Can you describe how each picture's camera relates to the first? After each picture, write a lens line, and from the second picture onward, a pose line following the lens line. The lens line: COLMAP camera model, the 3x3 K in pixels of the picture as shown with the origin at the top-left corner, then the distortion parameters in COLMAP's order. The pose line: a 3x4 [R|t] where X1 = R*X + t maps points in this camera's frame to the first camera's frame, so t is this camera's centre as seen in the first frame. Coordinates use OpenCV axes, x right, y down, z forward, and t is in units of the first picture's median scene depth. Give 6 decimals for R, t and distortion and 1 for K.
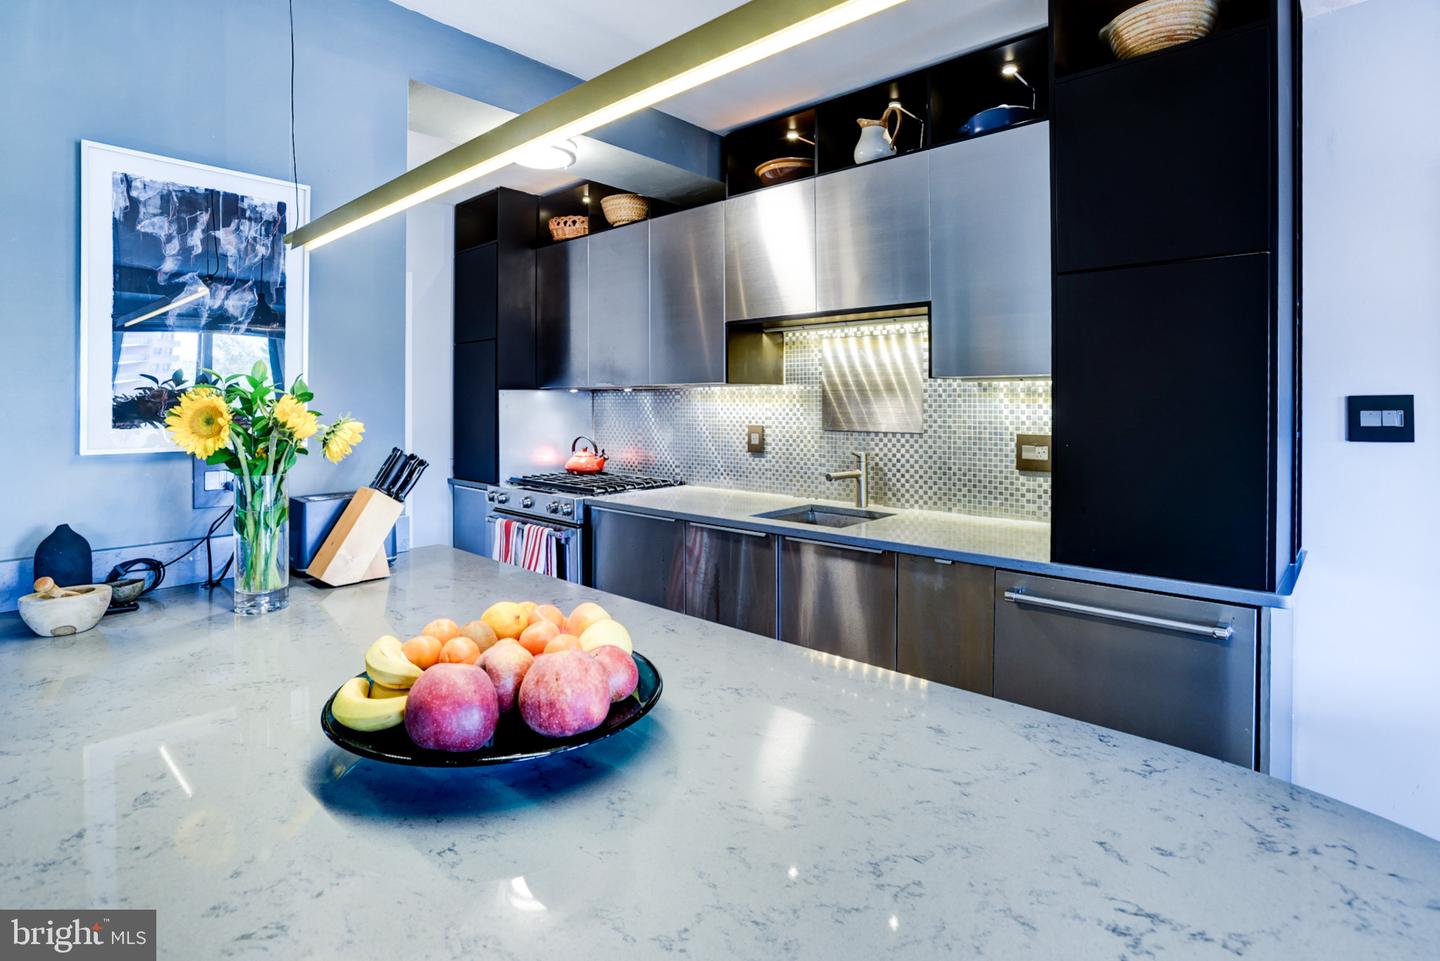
lens RADIAL K [[736.8, 0, 721.9], [0, 736.8, 407.7], [0, 0, 1]] dist [-0.042456, 0.019975]
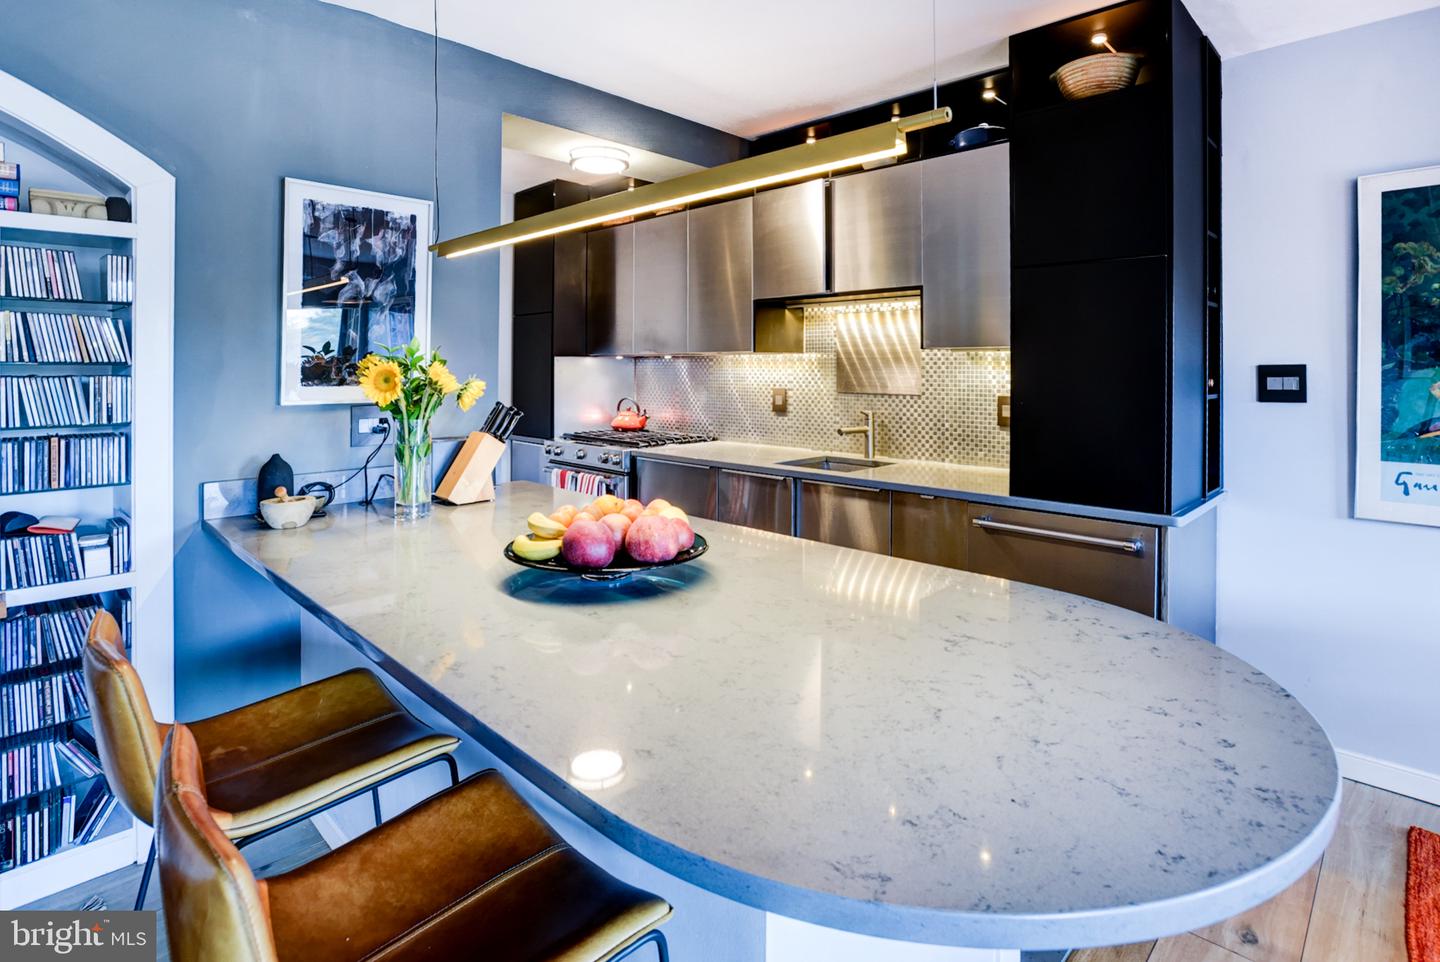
lens RADIAL K [[736.8, 0, 723.6], [0, 736.8, 368.9], [0, 0, 1]] dist [-0.042456, 0.019975]
pose [[0.999230, 0.003502, -0.039084, 0.005049], [-0.003737, 0.999975, -0.005943, 0.001322], [0.039062, 0.006084, 0.999218, -0.226910]]
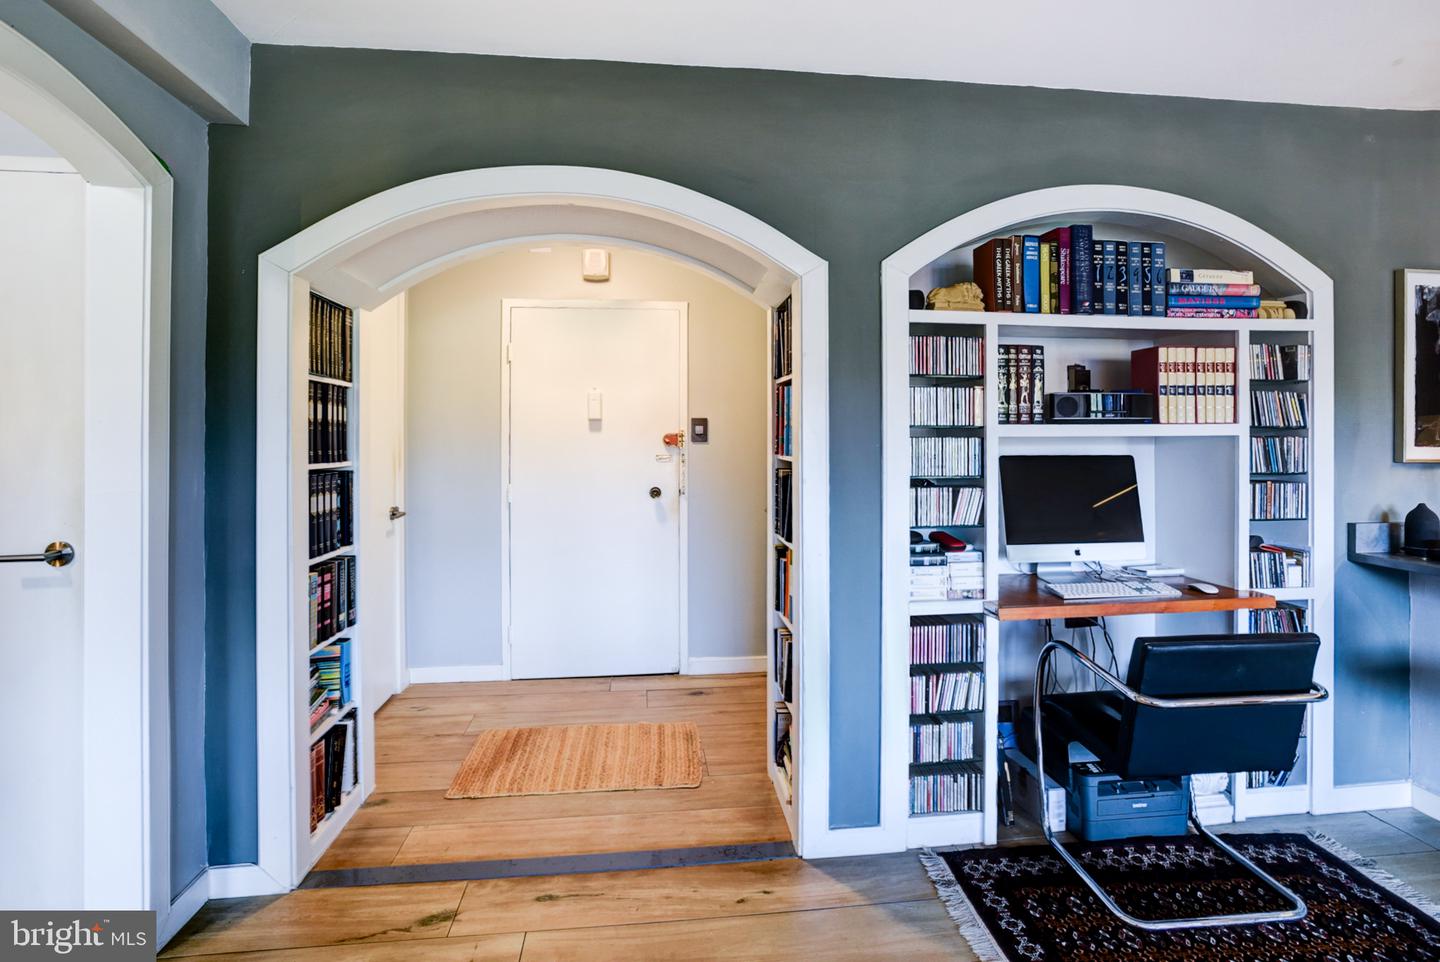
lens RADIAL K [[736.8, 0, 723.0], [0, 736.8, 432.8], [0, 0, 1]] dist [-0.042456, 0.019975]
pose [[0.753966, 0.002040, -0.656910, -0.627691], [-0.012053, 0.999870, -0.010728, 0.023235], [0.656802, 0.016006, 0.753893, -0.793192]]
